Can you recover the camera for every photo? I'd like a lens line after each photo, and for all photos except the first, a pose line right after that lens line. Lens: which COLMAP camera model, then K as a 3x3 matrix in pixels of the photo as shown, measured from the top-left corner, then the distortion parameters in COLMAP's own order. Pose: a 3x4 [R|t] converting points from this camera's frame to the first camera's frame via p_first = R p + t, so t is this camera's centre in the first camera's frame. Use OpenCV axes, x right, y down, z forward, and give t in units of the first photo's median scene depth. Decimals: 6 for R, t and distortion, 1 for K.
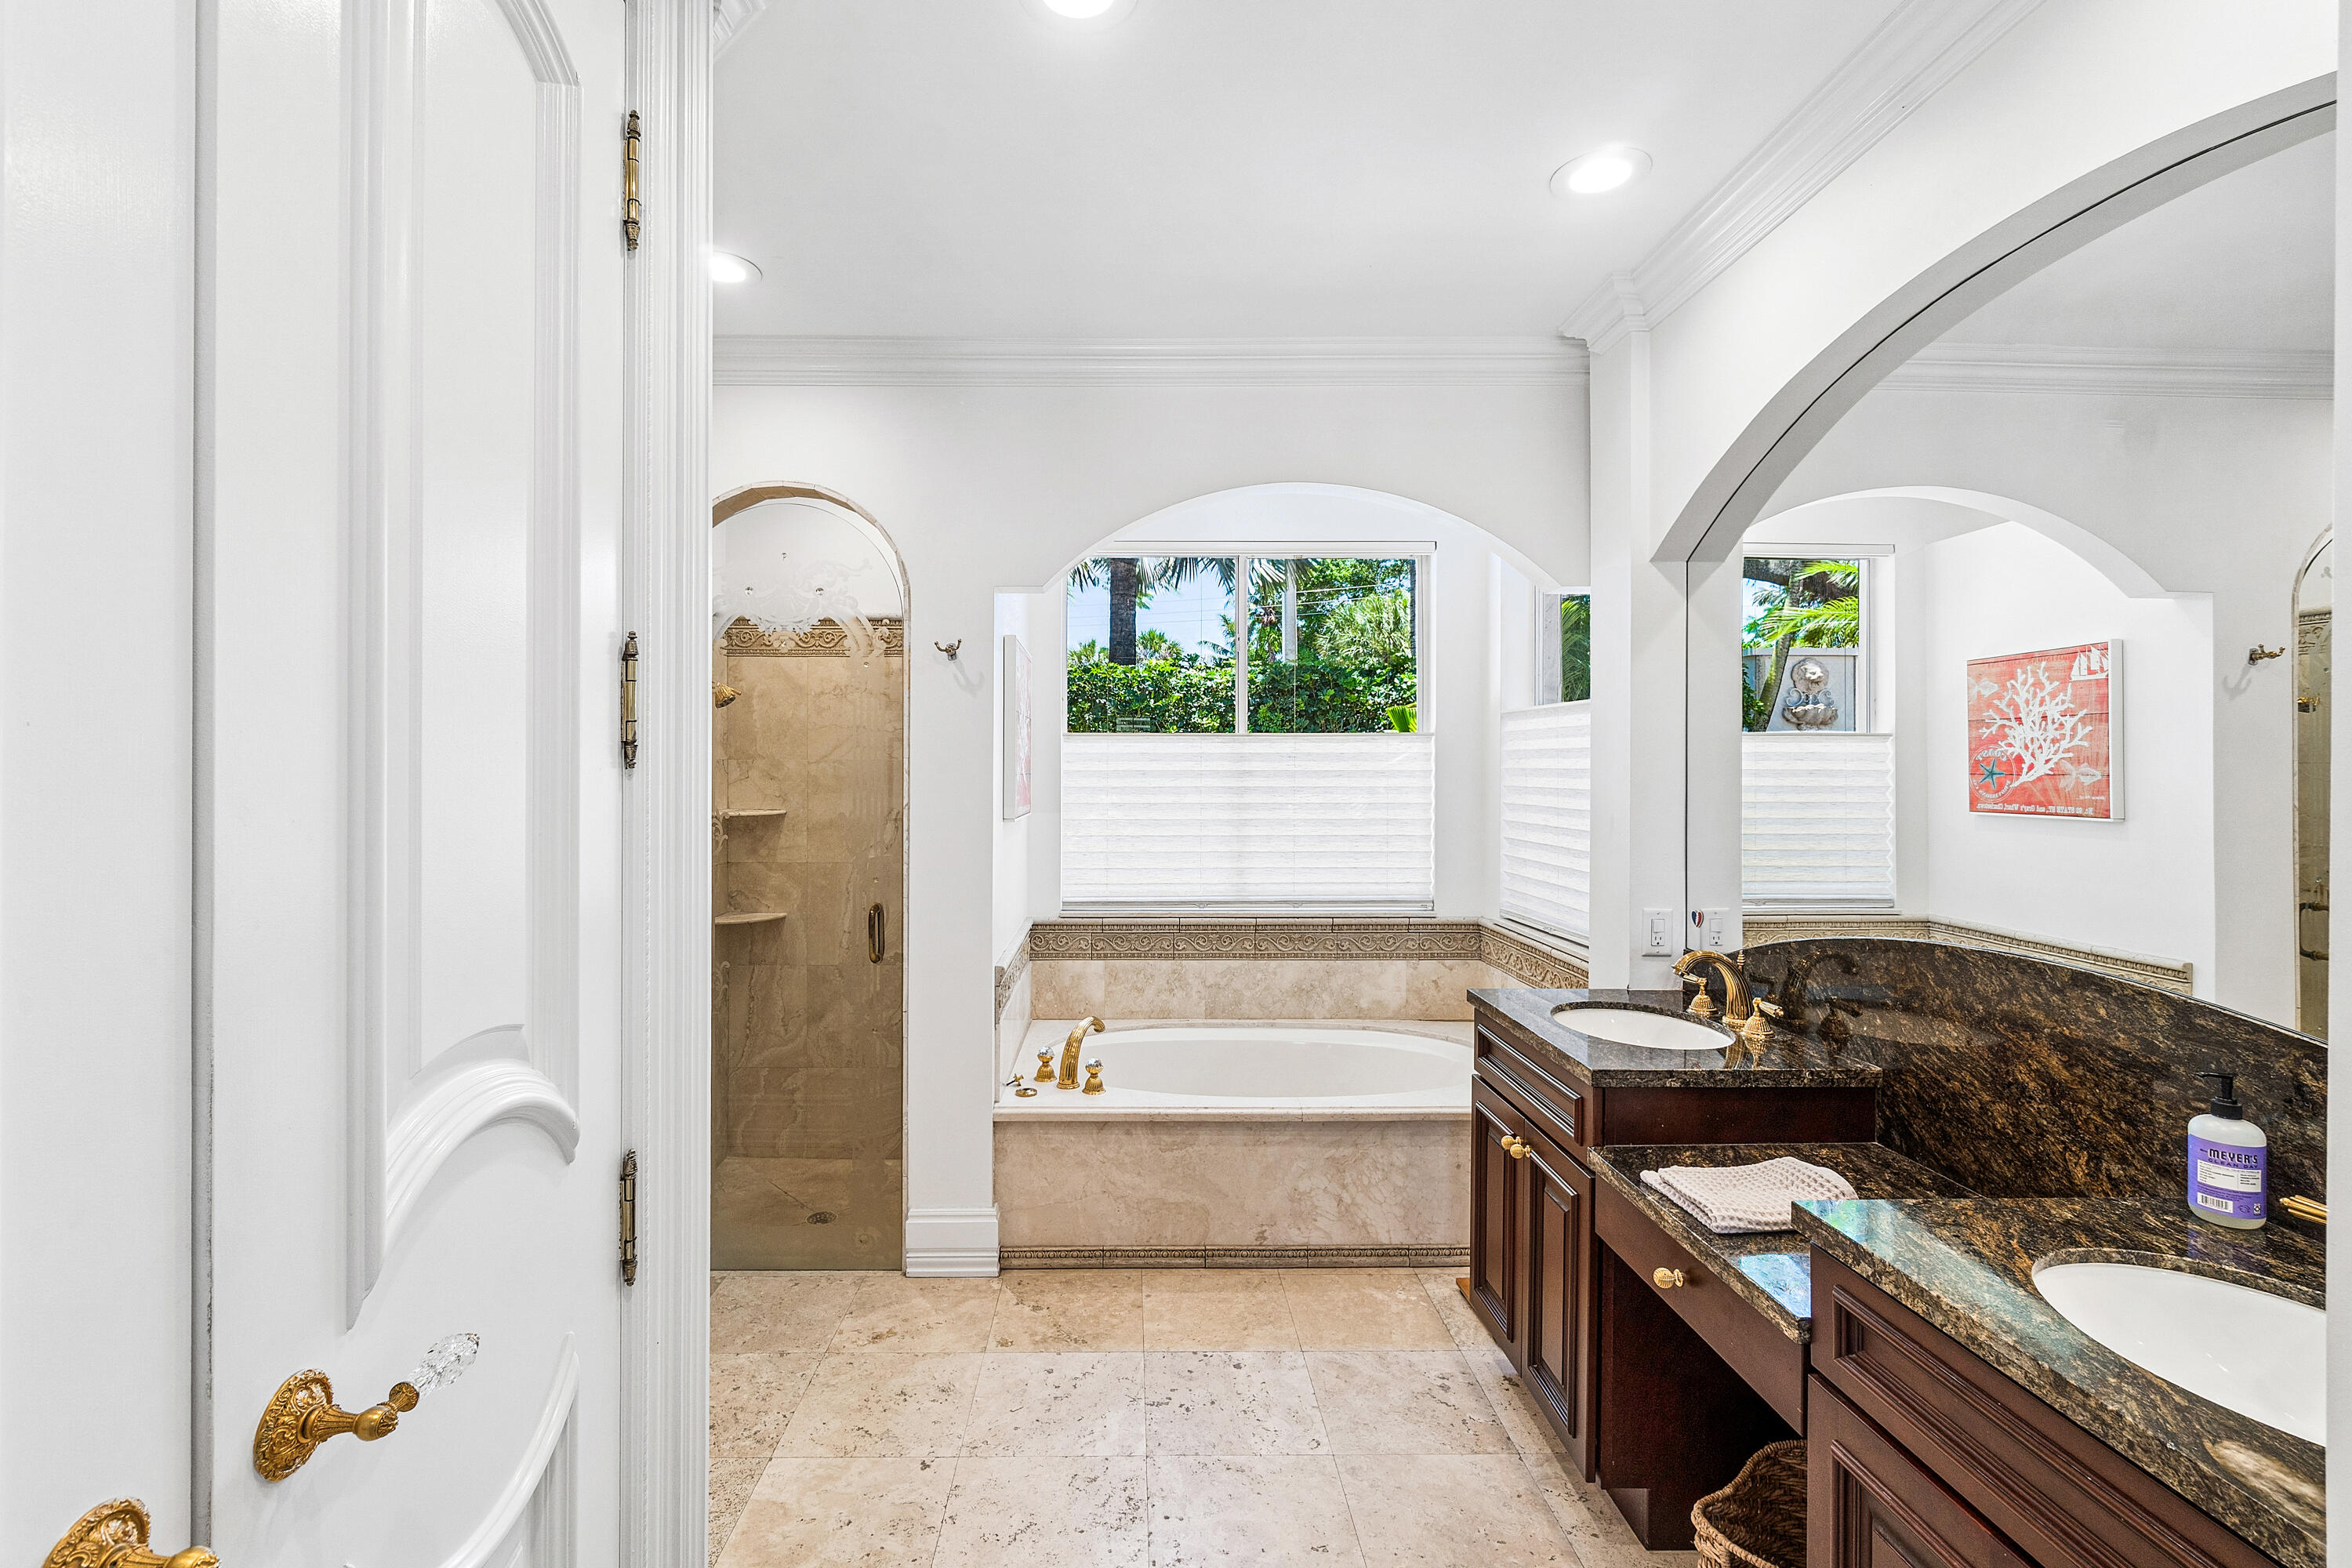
lens RADIAL K [[1050.0, 0, 1165.2], [0, 1050.0, 776.5], [0, 0, 1]] dist [-0.007665, 0.001532]
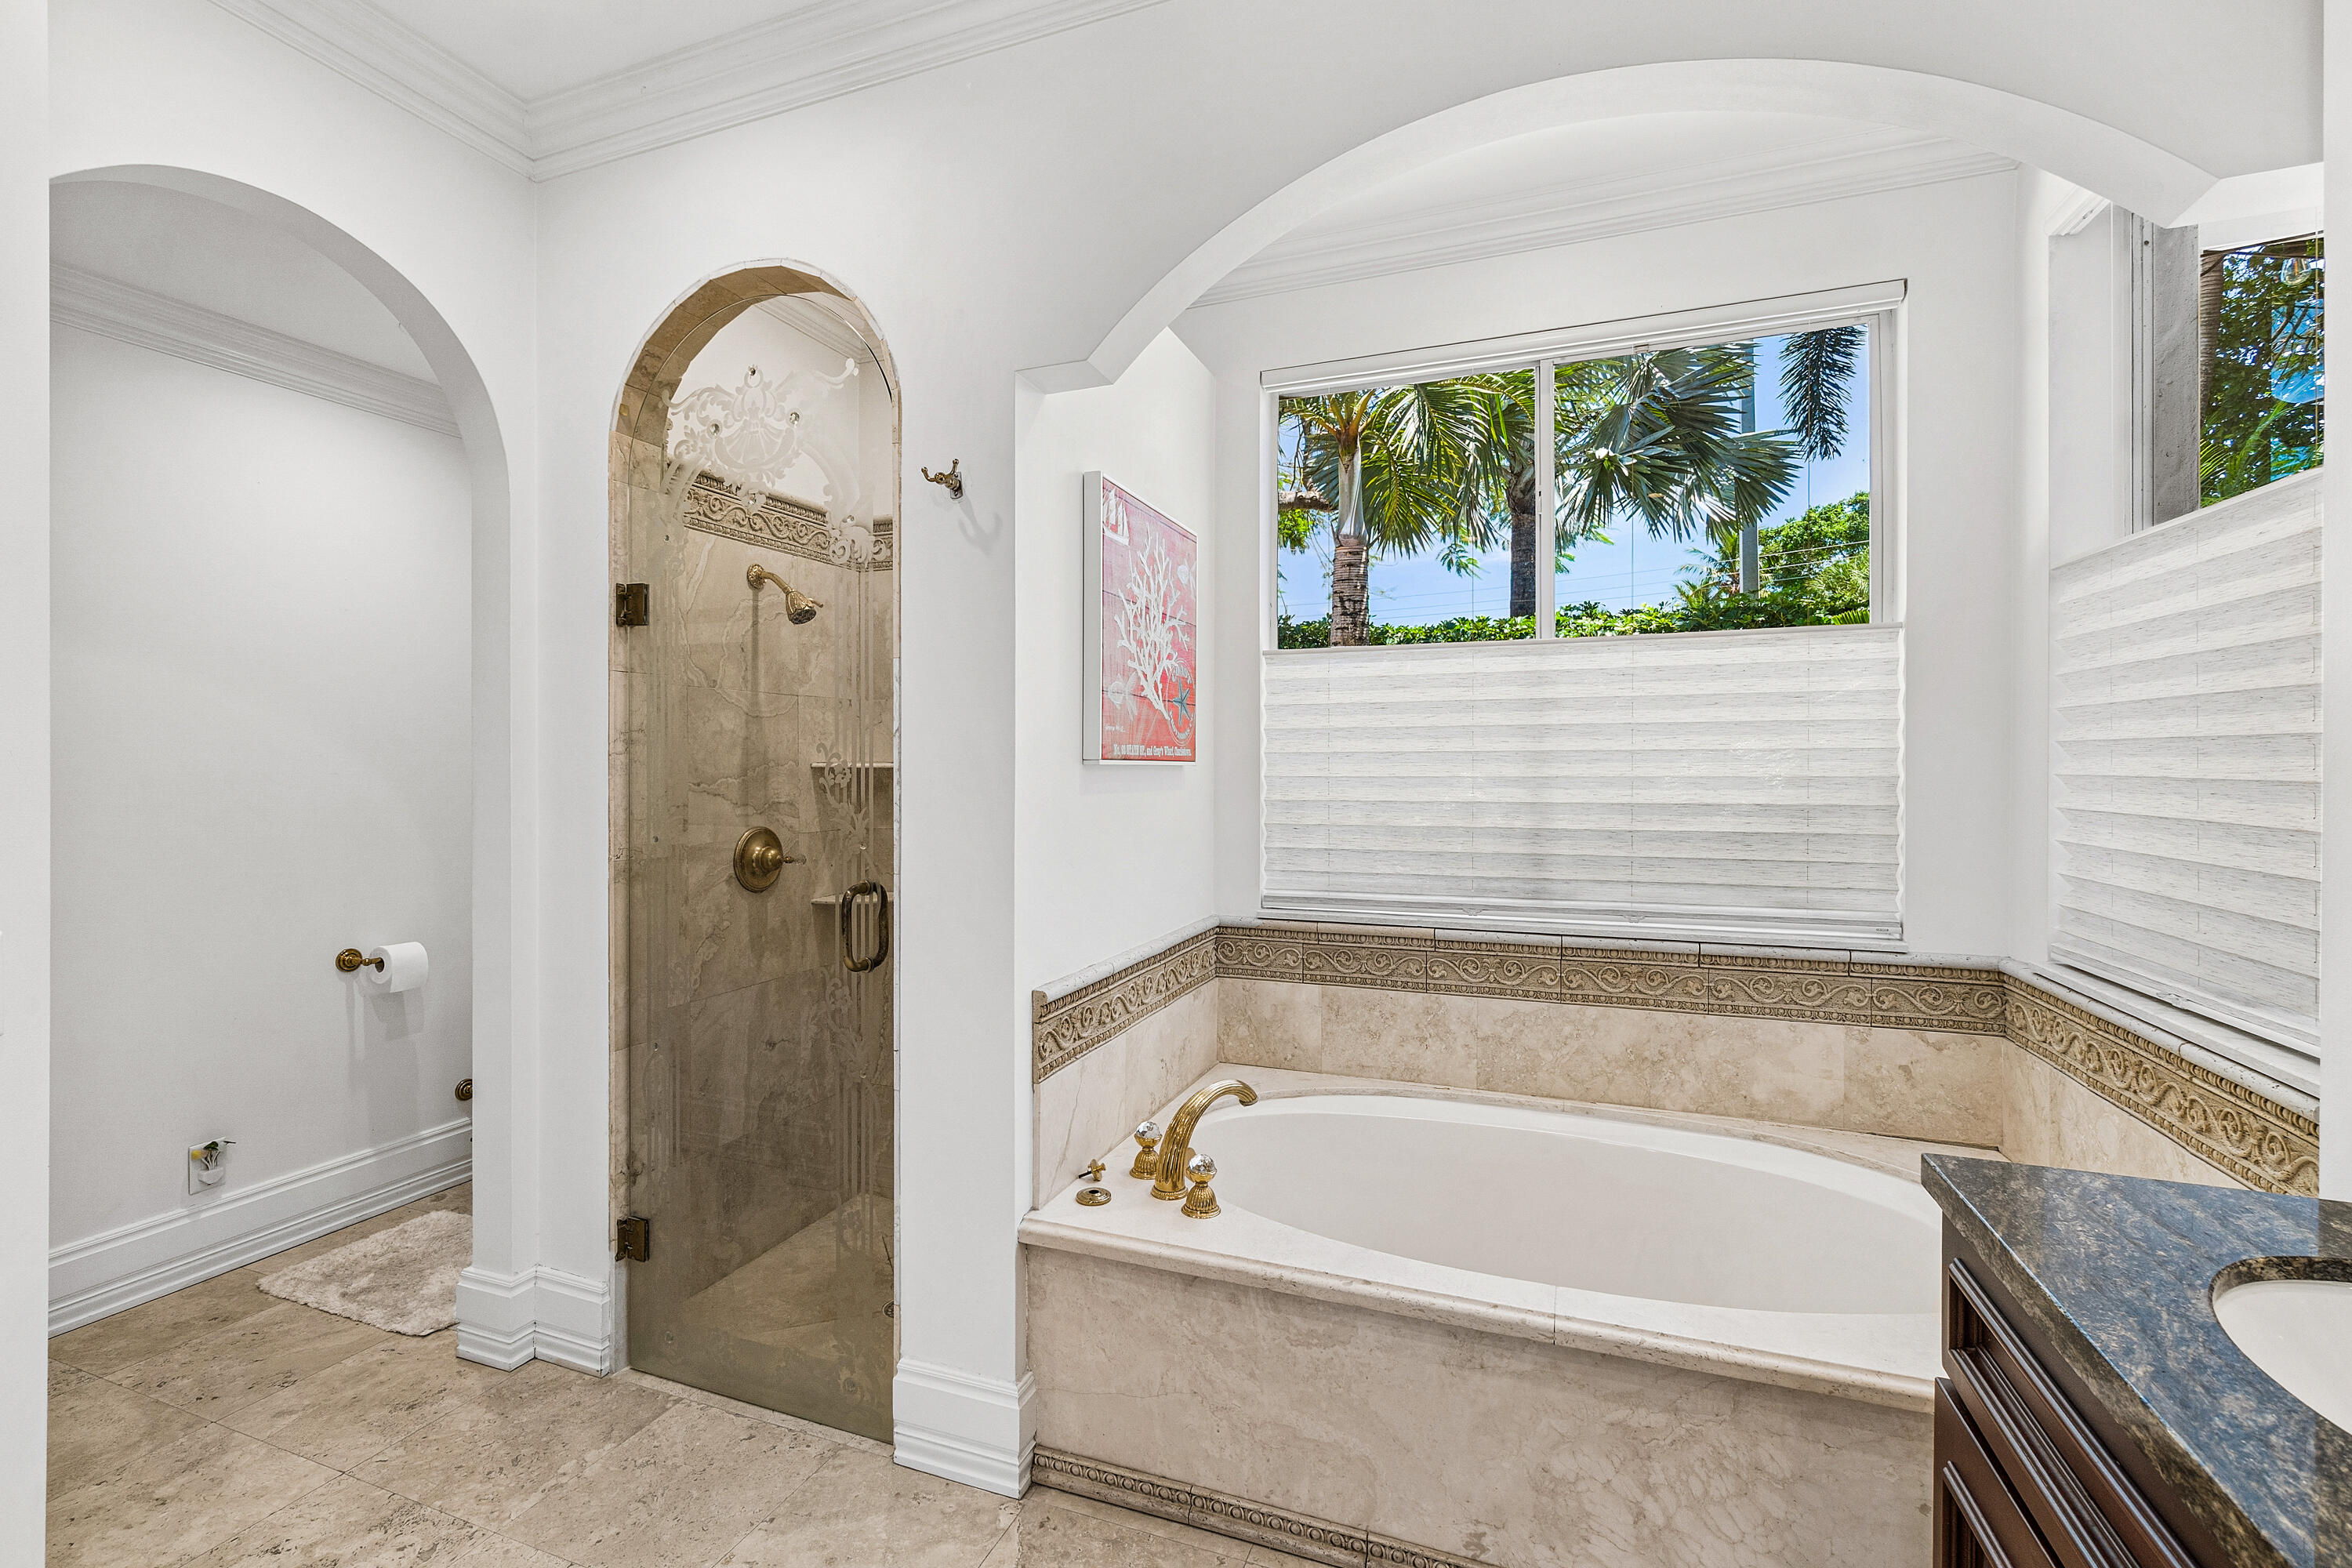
lens RADIAL K [[1050.0, 0, 1178.2], [0, 1050.0, 777.7], [0, 0, 1]] dist [-0.007665, 0.001532]
pose [[0.922343, 0.001045, -0.386370, 0.122332], [0.000835, 0.999989, 0.004699, 0.040347], [0.386370, -0.004657, 0.922332, 0.359028]]
